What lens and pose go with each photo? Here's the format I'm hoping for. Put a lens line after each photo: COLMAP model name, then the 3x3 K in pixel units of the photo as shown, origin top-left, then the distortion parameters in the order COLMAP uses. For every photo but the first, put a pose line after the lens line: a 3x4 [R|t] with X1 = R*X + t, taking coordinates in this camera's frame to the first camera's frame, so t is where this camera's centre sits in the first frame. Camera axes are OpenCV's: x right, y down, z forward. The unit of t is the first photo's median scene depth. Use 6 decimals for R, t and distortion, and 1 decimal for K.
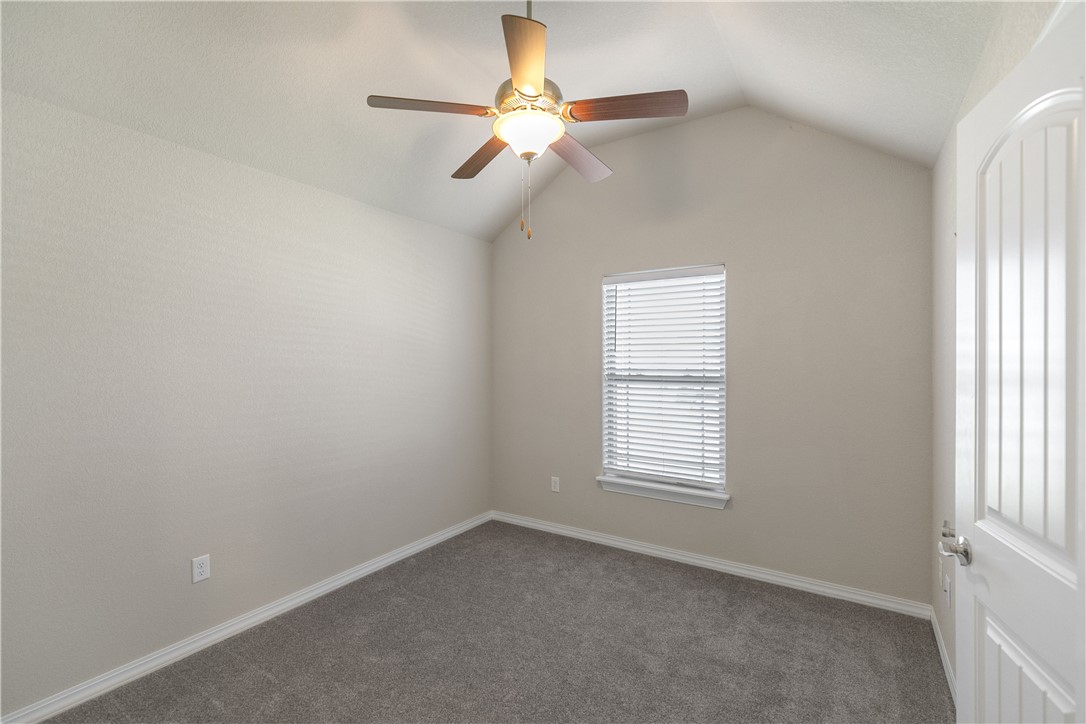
lens RADIAL K [[490.3, 0, 545.4], [0, 490.3, 347.5], [0, 0, 1]] dist [0.002196, 0.000576]
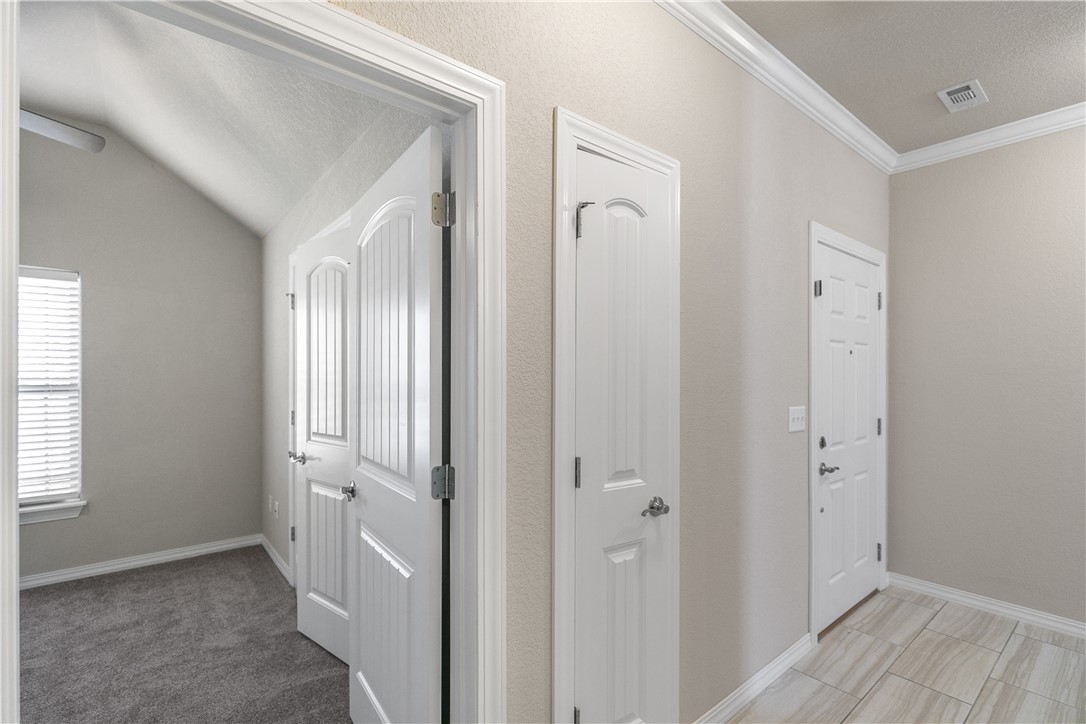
lens RADIAL K [[497.3, 0, 550.0], [0, 497.3, 369.6], [0, 0, 1]] dist [-0.040951, 0.011288]
pose [[0.304526, -0.001785, 0.952502, -0.356408], [-0.011919, 0.999913, 0.005684, 0.016298], [-0.952429, -0.013084, 0.304478, -0.269051]]
